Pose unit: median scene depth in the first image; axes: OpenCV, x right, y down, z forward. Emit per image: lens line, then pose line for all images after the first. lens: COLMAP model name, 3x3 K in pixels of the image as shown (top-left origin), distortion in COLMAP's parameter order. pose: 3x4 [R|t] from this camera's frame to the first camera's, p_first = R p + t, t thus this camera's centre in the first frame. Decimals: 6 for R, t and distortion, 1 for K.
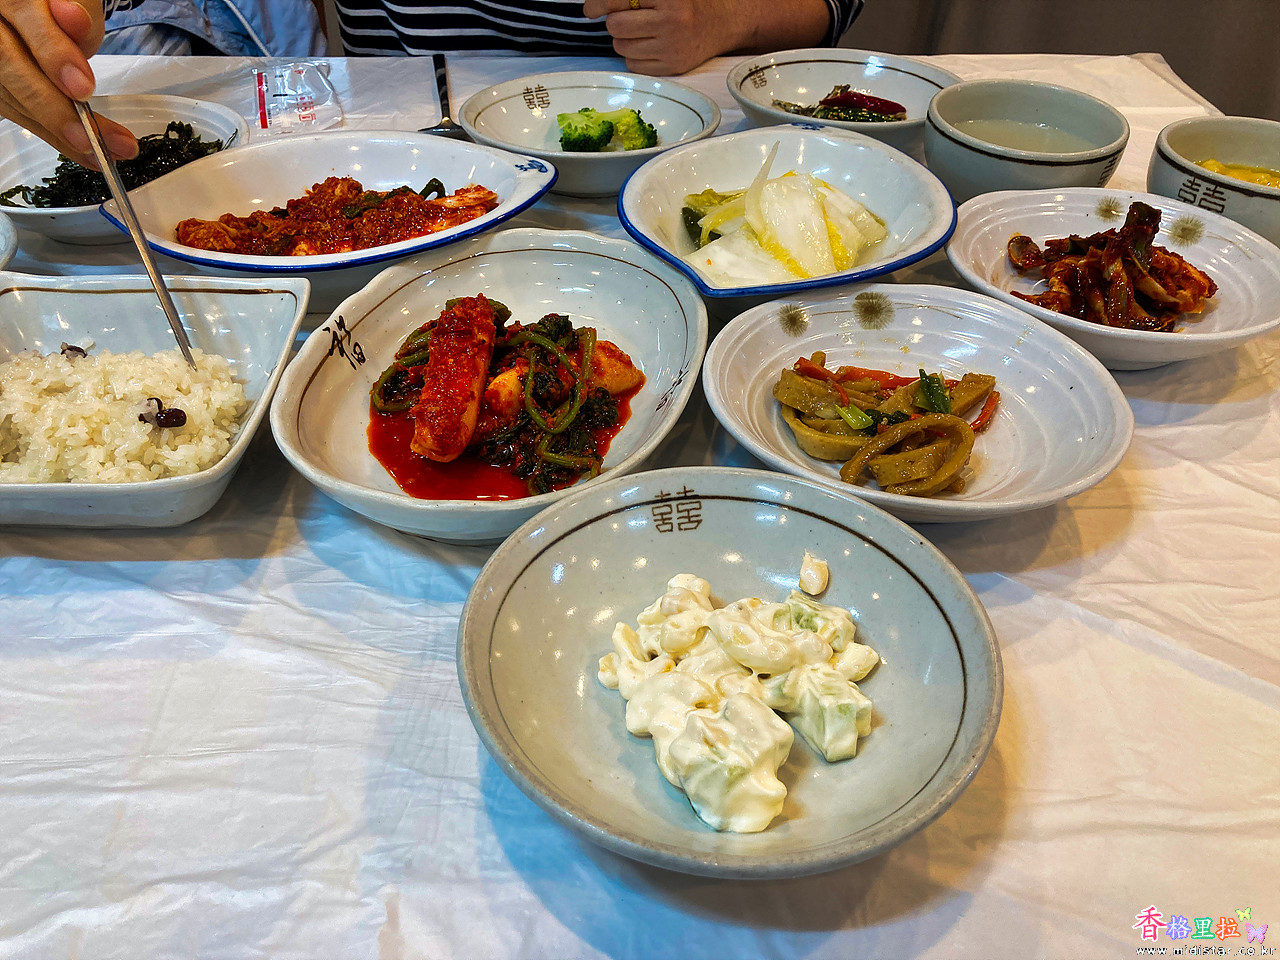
lens RADIAL K [[1062.5, 0, 637.1], [0, 1062.5, 483.6], [0, 0, 1]] dist [0.026000, -0.018816]
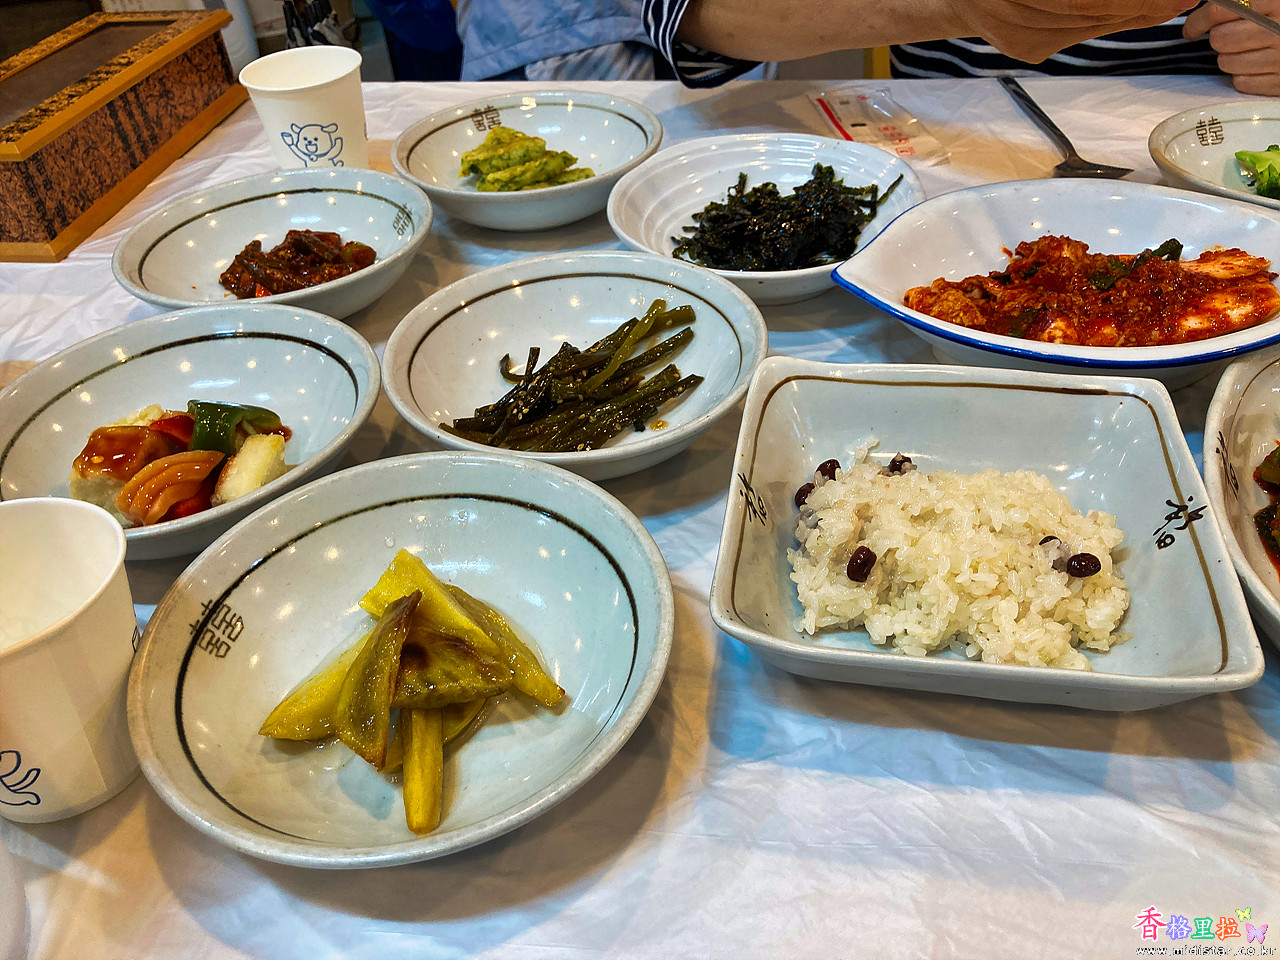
lens RADIAL K [[1062.5, 0, 633.9], [0, 1062.5, 476.6], [0, 0, 1]] dist [0.026000, -0.018816]
pose [[0.980237, 0.064805, -0.186909, -0.528295], [-0.064638, 0.997884, 0.006993, -0.094922], [0.186967, 0.005226, 0.982352, 0.117341]]
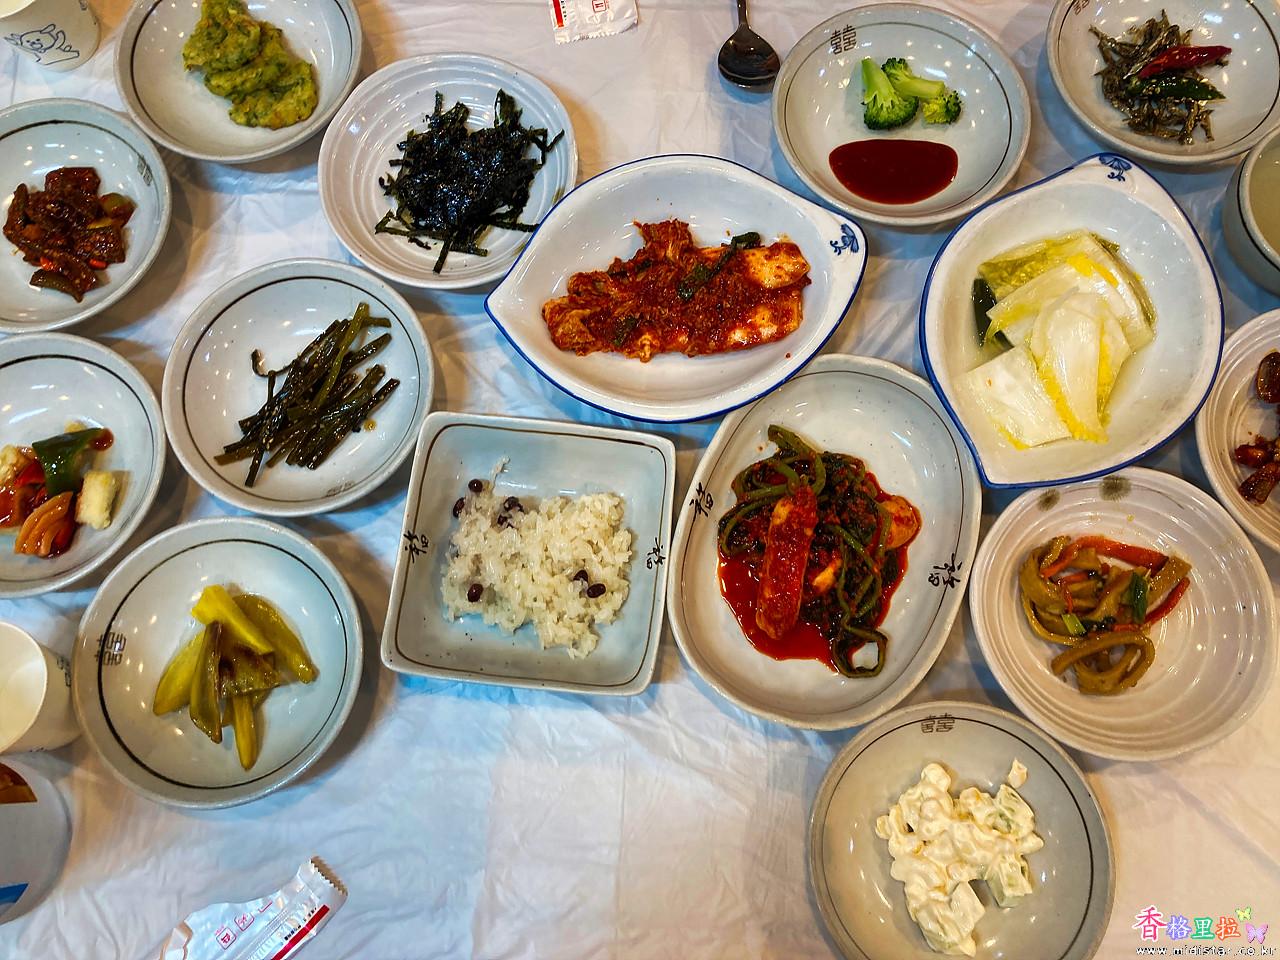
lens RADIAL K [[1062.5, 0, 646.9], [0, 1062.5, 482.7], [0, 0, 1]] dist [0.026000, -0.018816]
pose [[0.993272, 0.103639, -0.051673, -0.260527], [-0.050898, 0.791481, 0.609070, -0.903765], [0.104022, -0.602342, 0.791431, -0.045815]]
